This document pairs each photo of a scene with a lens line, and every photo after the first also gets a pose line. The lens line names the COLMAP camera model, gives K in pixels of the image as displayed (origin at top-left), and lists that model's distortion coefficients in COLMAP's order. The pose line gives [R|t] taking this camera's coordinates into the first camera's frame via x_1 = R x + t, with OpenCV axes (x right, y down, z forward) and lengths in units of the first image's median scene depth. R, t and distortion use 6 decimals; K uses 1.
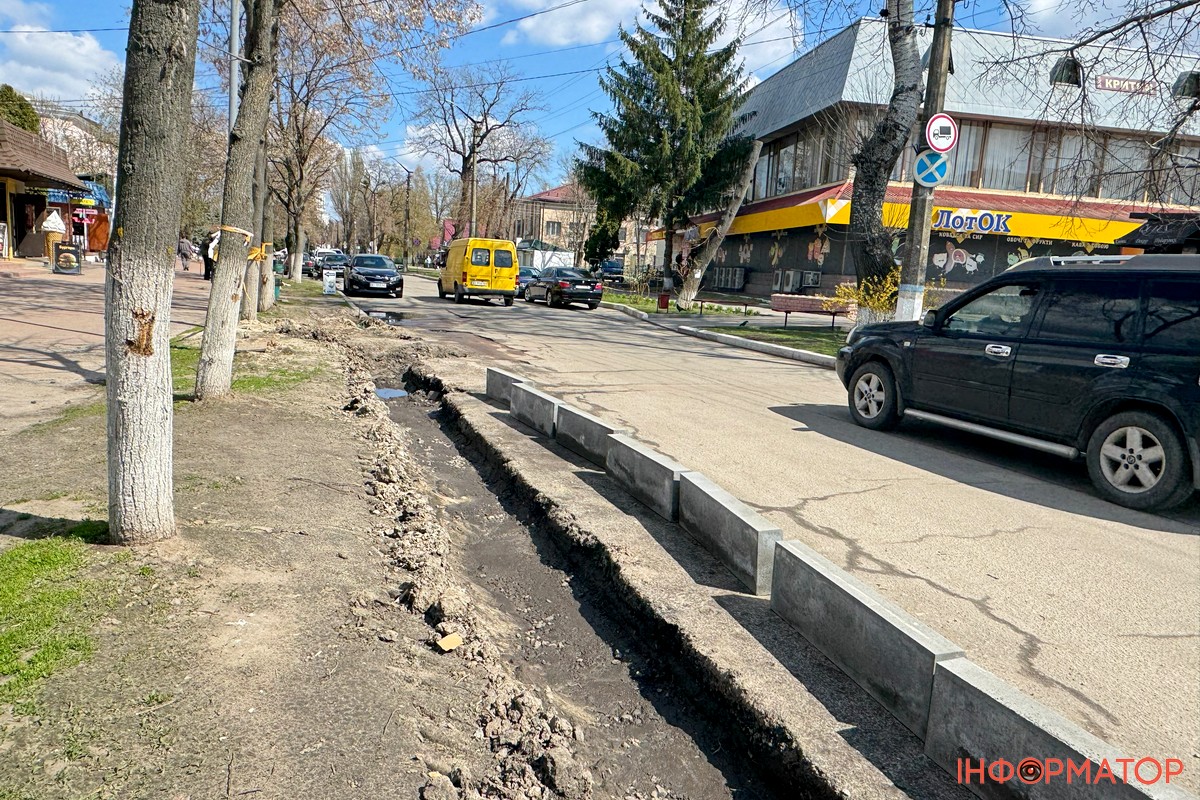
lens RADIAL K [[795.9, 0, 600.3], [0, 795.9, 399.9], [0, 0, 1]] dist [0.000916, 0.000080]
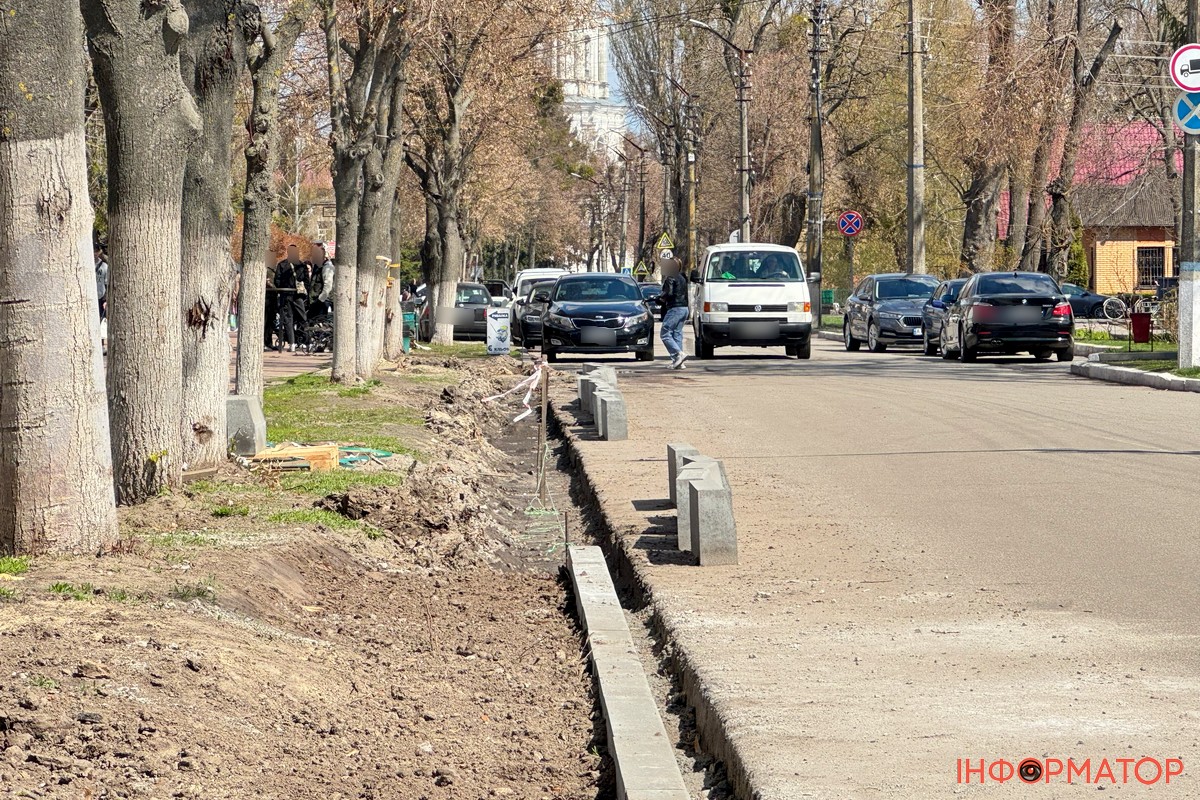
lens RADIAL K [[4491.1, 0, 600.0], [0, 4491.1, 400.0], [0, 0, 1]] dist [-0.014125, 0.000000]
pose [[0.942602, -0.057019, -0.329013, 0.539625], [0.008185, 0.988962, -0.147944, 0.261024], [0.333817, 0.136759, 0.932665, -1.344516]]
